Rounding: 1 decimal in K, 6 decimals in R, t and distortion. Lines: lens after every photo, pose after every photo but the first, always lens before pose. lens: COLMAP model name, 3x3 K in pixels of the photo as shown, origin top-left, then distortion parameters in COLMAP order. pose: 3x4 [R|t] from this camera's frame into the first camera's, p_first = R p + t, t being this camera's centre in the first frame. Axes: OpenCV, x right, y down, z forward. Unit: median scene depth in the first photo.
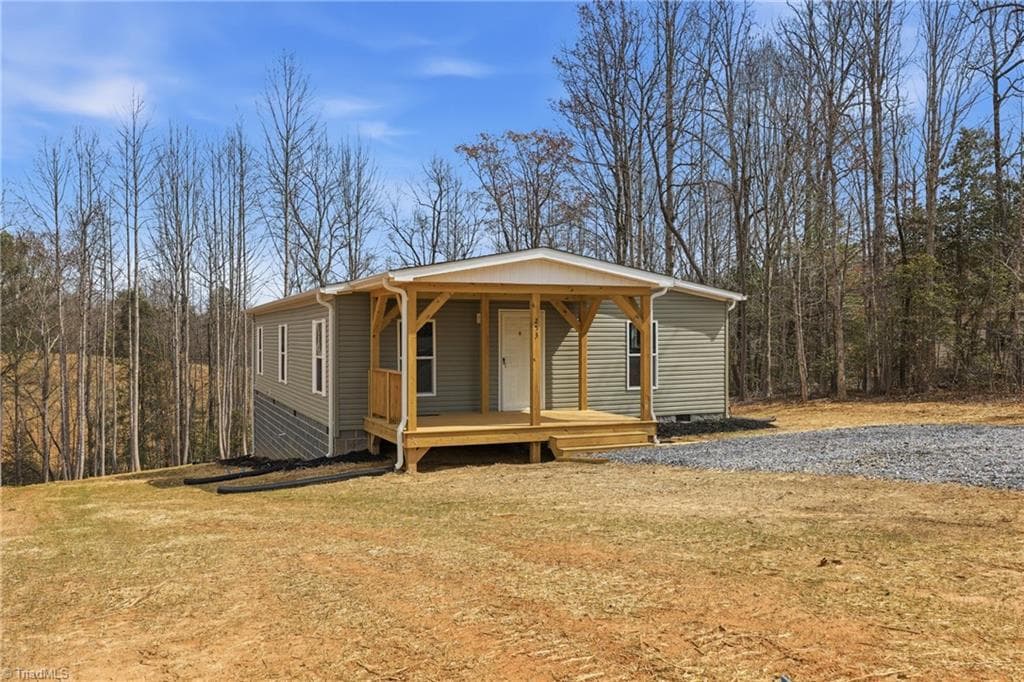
lens RADIAL K [[853.3, 0, 514.2], [0, 853.3, 324.8], [0, 0, 1]] dist [0.005820, 0.004387]
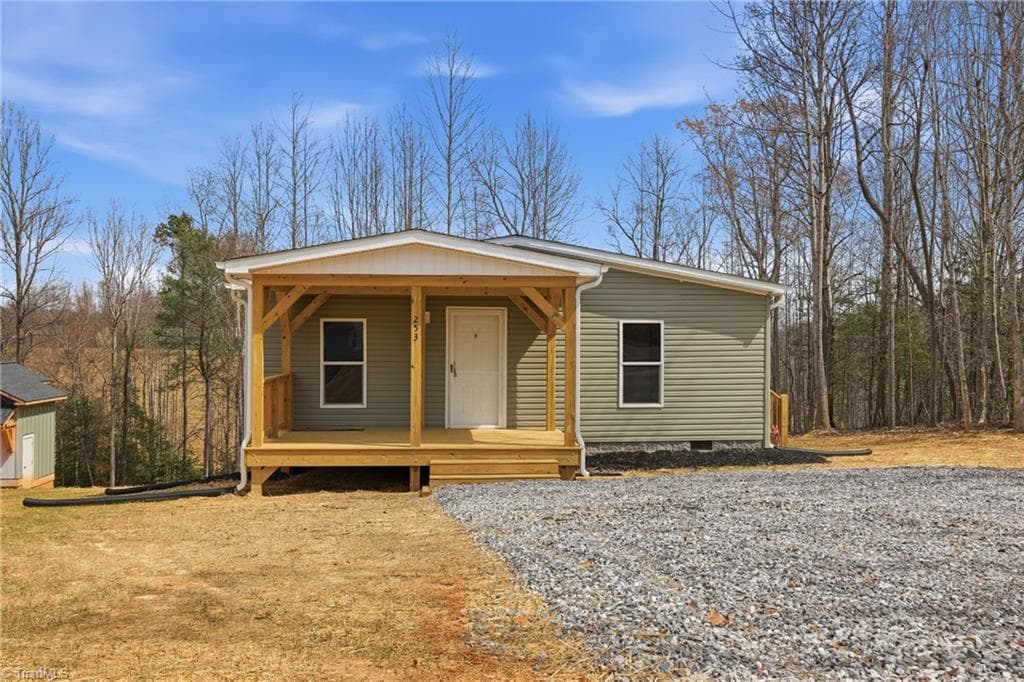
lens RADIAL K [[942.8, 0, 512.0], [0, 942.8, 341.0], [0, 0, 1]] dist [0.006386, 0.003279]
pose [[0.948218, 0.006585, -0.317552, 0.336200], [-0.002413, 0.999906, 0.013532, 0.002790], [0.317611, -0.012065, 0.948144, 0.140894]]
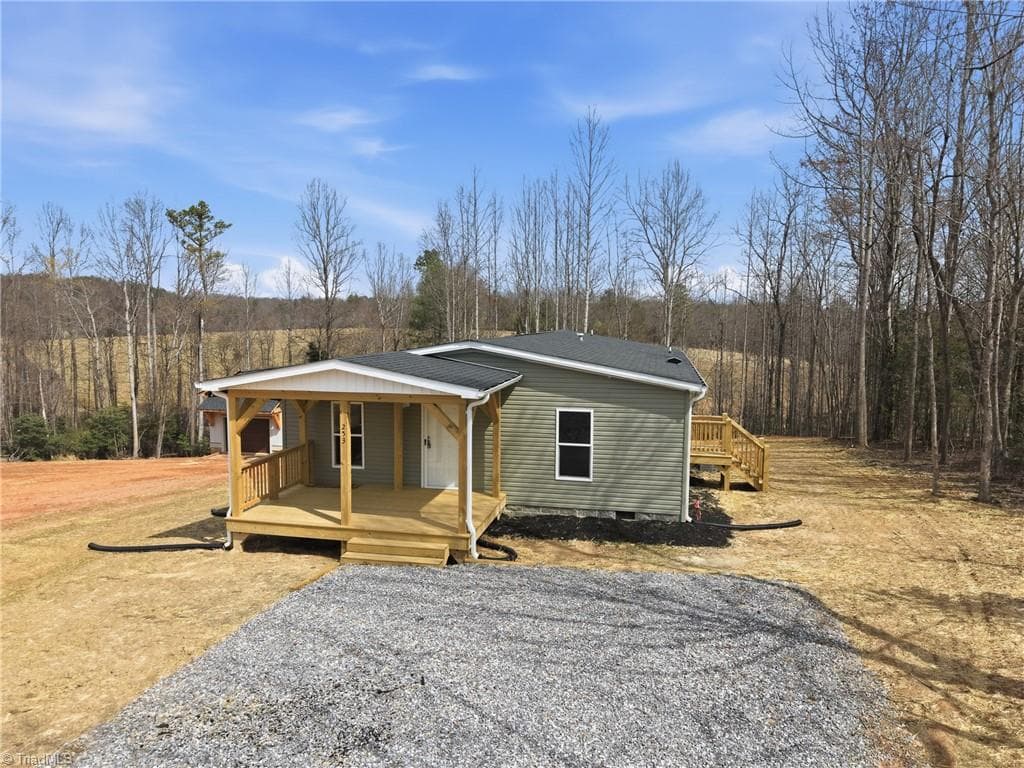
lens RADIAL K [[666.9, 0, 512.0], [0, 666.9, 384.0], [0, 0, 1]] dist [0.072101, -0.088280]
pose [[0.821190, 0.062984, -0.567169, 0.550299], [-0.000168, 0.993917, 0.110130, -0.123508], [0.570655, -0.090342, 0.816205, 0.378228]]
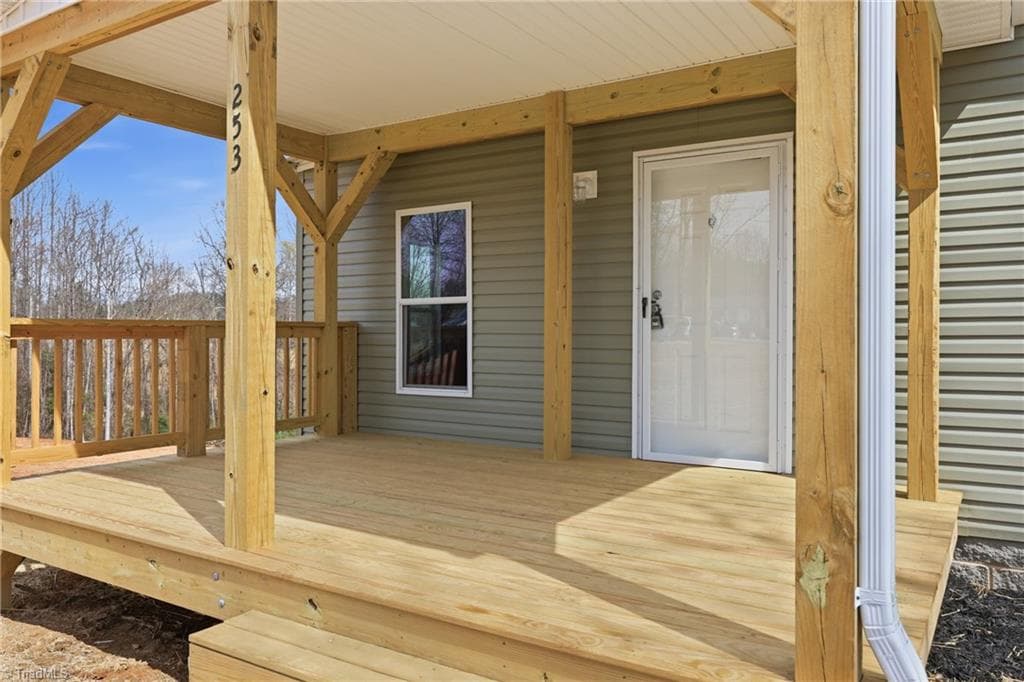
lens RADIAL K [[771.2, 0, 512.0], [0, 771.2, 341.0], [0, 0, 1]] dist [-0.000853, 0.000049]
pose [[0.567210, 0.013475, -0.823463, 0.202849], [0.010910, 0.999655, 0.023874, 0.047479], [0.823501, -0.022525, 0.566867, 0.785525]]
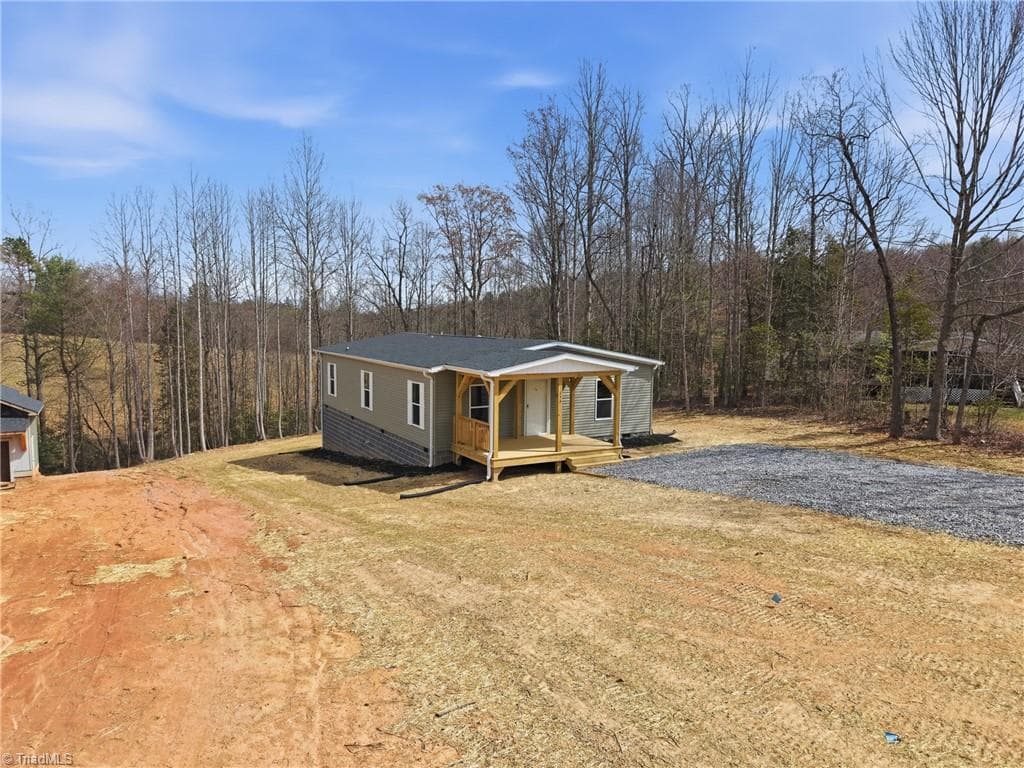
lens RADIAL K [[666.9, 0, 512.0], [0, 666.9, 384.0], [0, 0, 1]] dist [0.072101, -0.088280]
pose [[0.993169, 0.001502, 0.116673, -0.195422], [-0.013956, 0.994269, 0.105997, -0.140057], [-0.115845, -0.106901, 0.987498, -0.287357]]
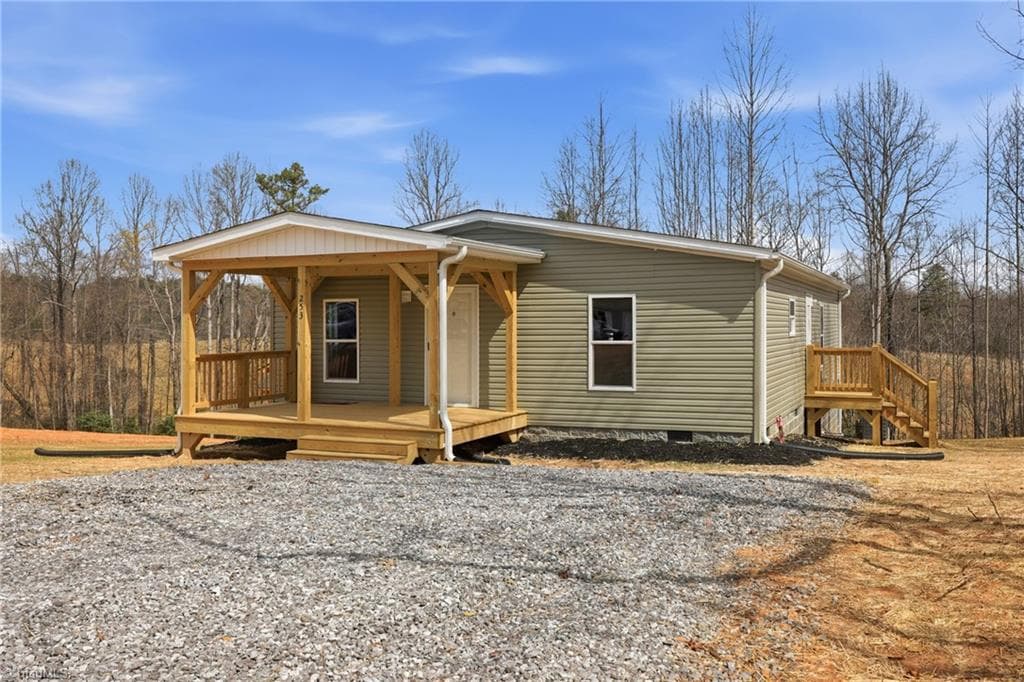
lens RADIAL K [[885.8, 0, 521.6], [0, 885.8, 314.3], [0, 0, 1]] dist [0.003543, 0.002541]
pose [[0.690419, -0.006077, -0.723384, 0.683656], [0.010805, 0.999940, 0.001912, 0.009862], [0.723329, -0.009136, 0.690443, 0.458484]]
